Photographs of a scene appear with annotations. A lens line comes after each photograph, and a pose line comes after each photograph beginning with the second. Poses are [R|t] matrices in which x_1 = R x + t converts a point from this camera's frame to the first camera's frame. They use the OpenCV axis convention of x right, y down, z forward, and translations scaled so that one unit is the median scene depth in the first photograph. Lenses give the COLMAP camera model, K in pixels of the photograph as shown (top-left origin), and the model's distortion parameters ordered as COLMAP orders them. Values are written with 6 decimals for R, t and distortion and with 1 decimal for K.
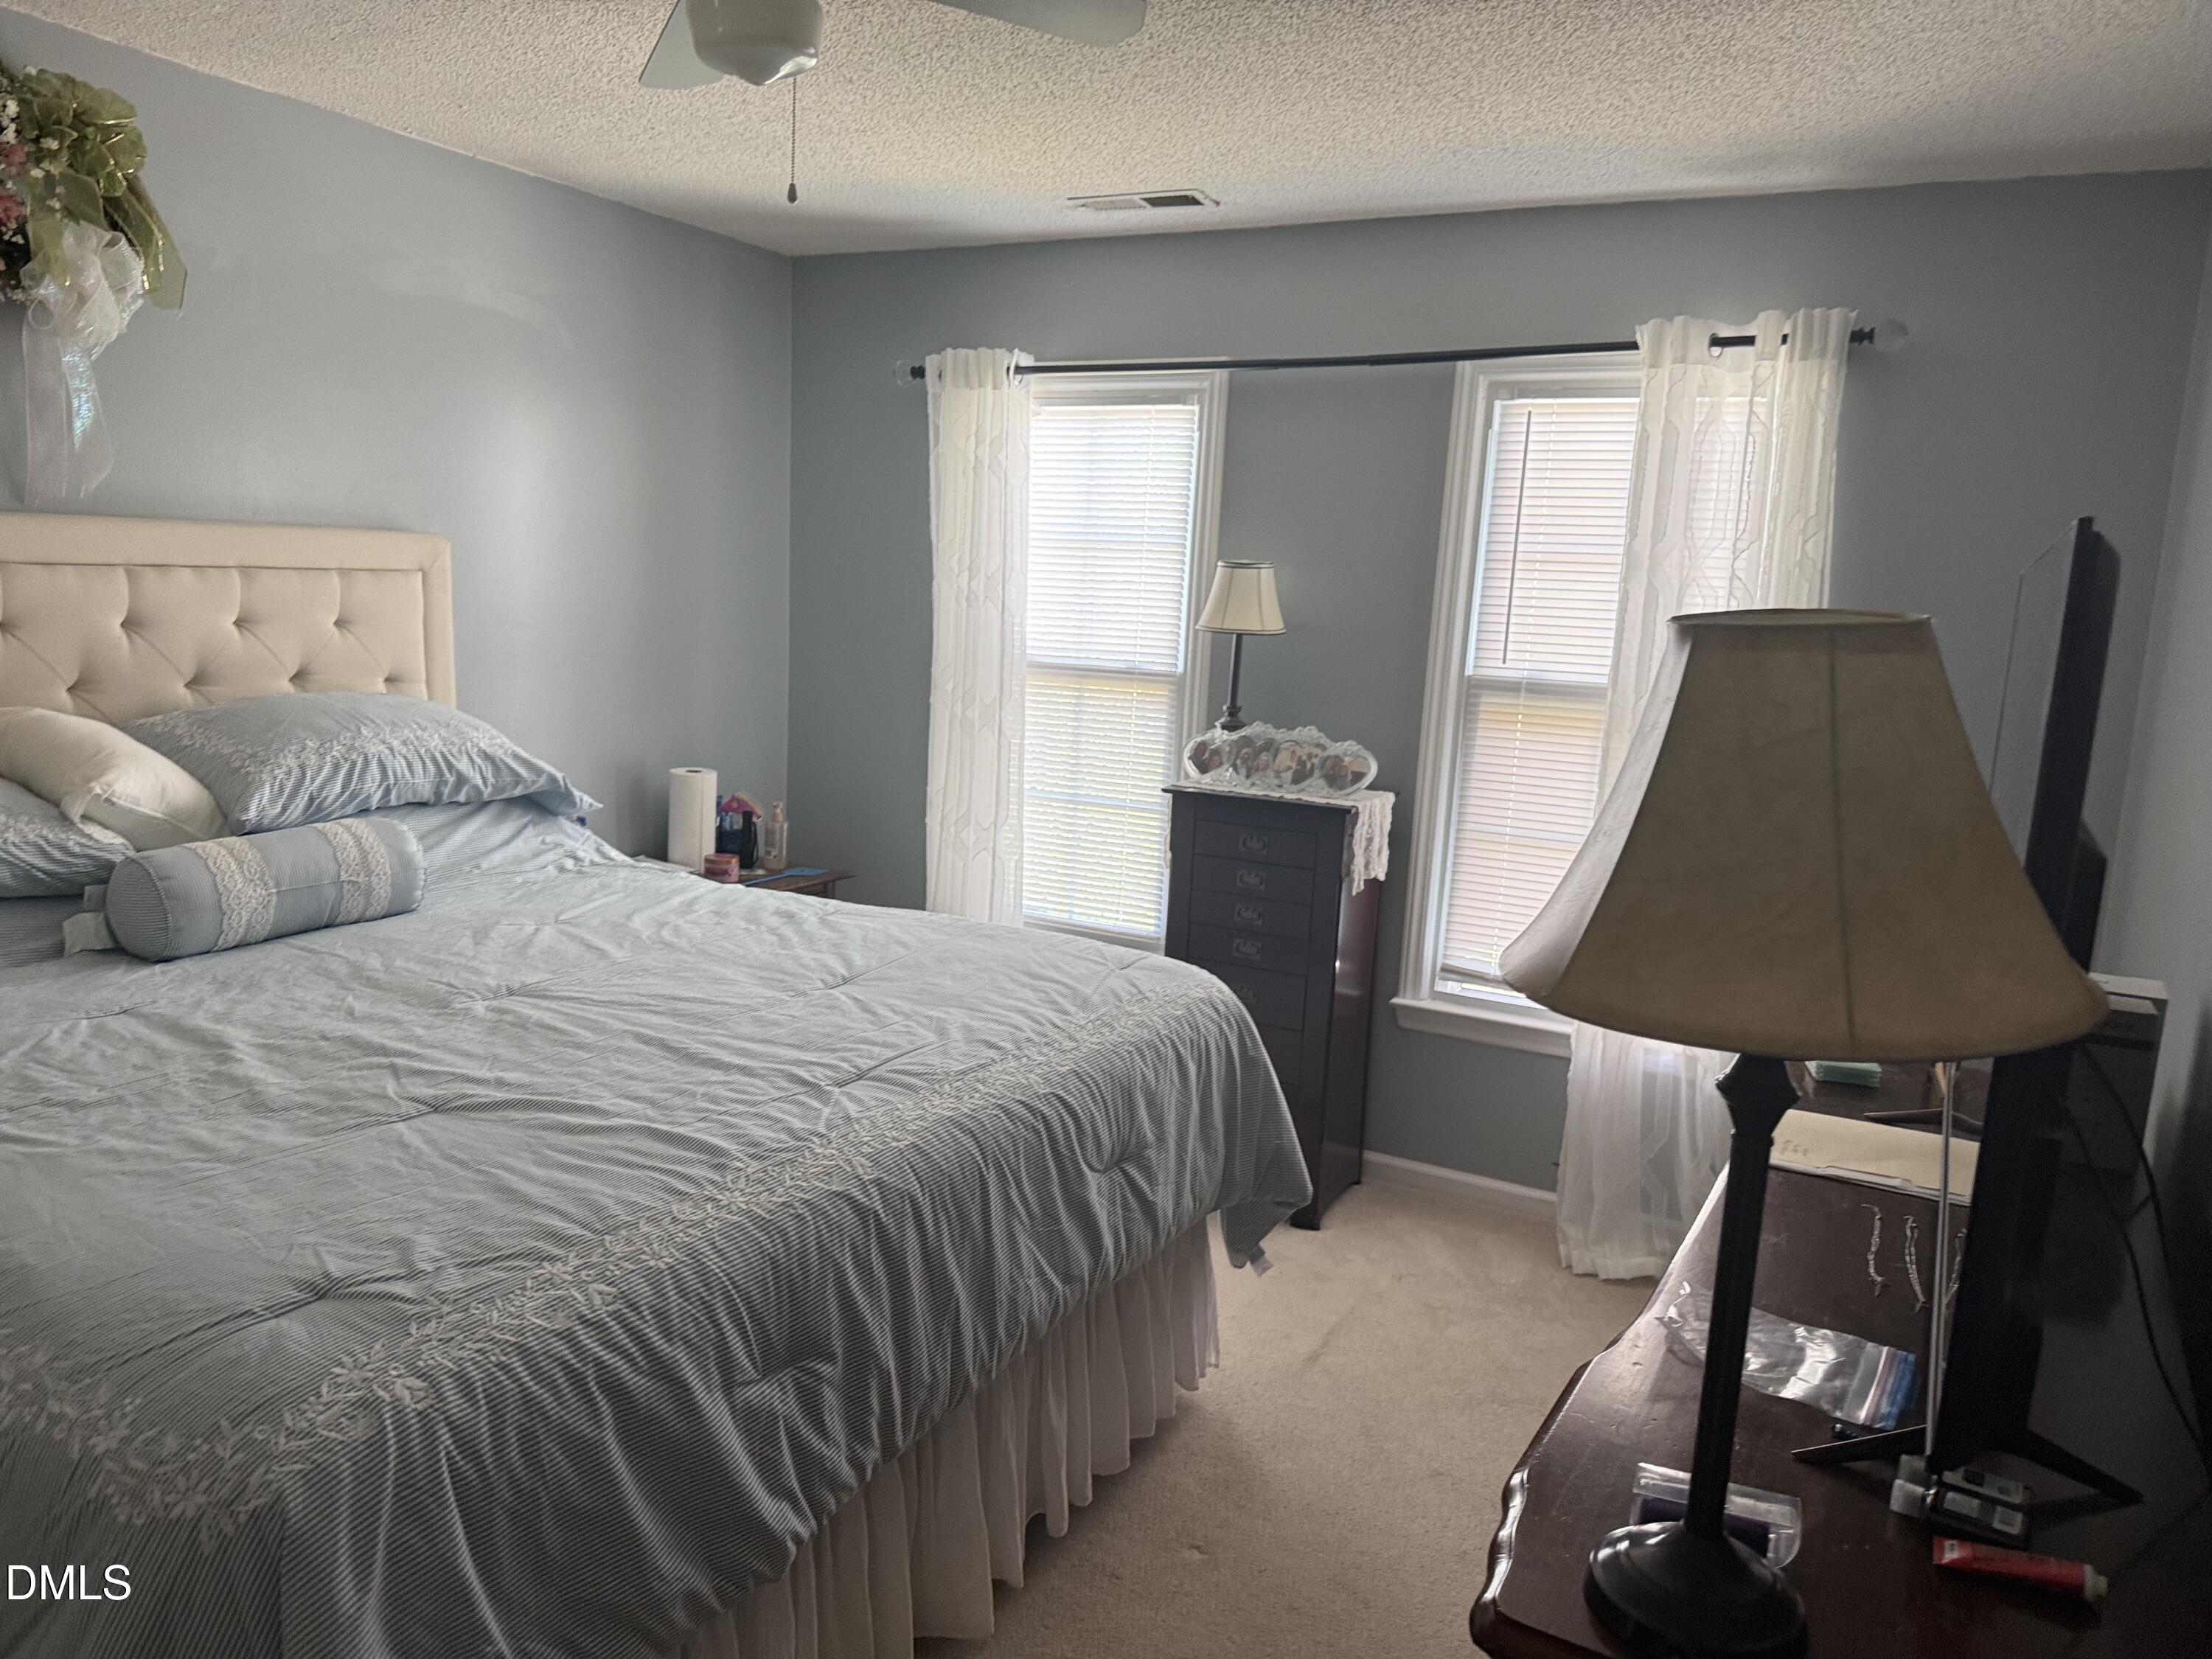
lens RADIAL K [[1517.1, 0, 1058.8], [0, 1517.1, 827.8], [0, 0, 1]] dist [0.114468, -0.162118]
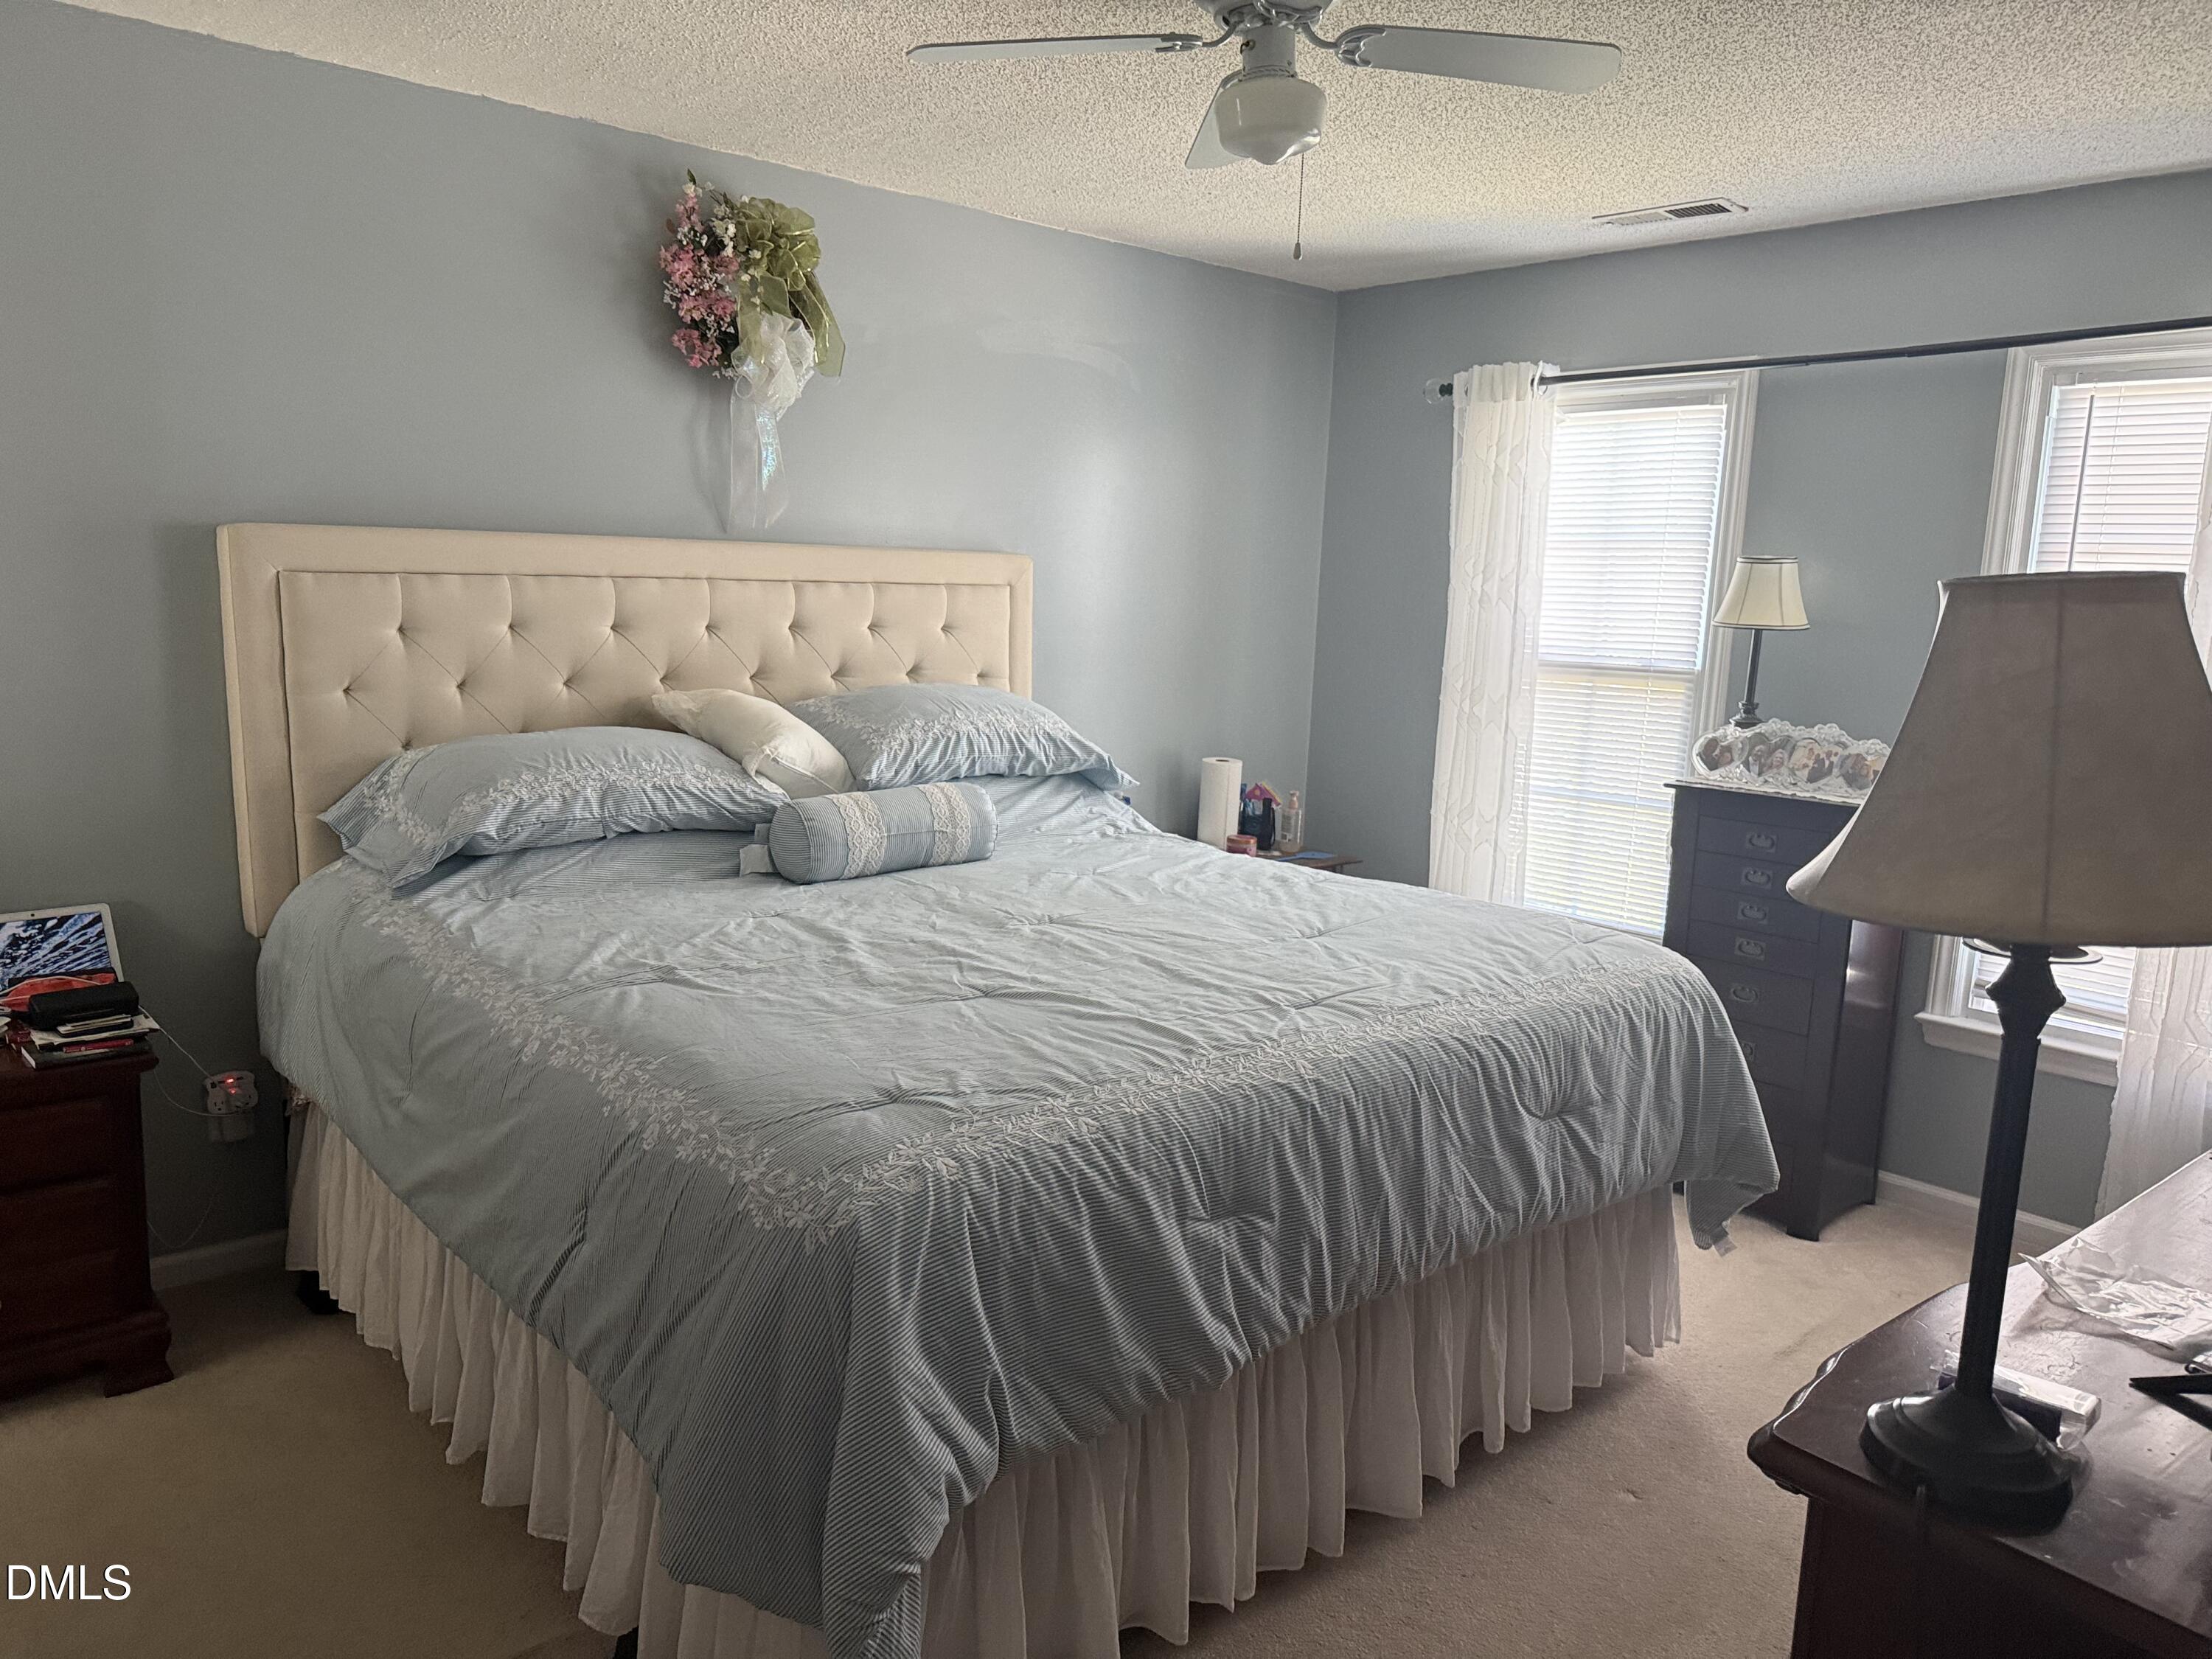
lens RADIAL K [[1542.8, 0, 1106.0], [0, 1542.8, 829.5], [0, 0, 1]] dist [0.103811, -0.078864]
pose [[0.942638, 0.044108, -0.330889, 0.090853], [-0.048544, 0.998808, -0.005149, 0.039152], [0.330267, 0.020916, 0.943656, -0.150934]]
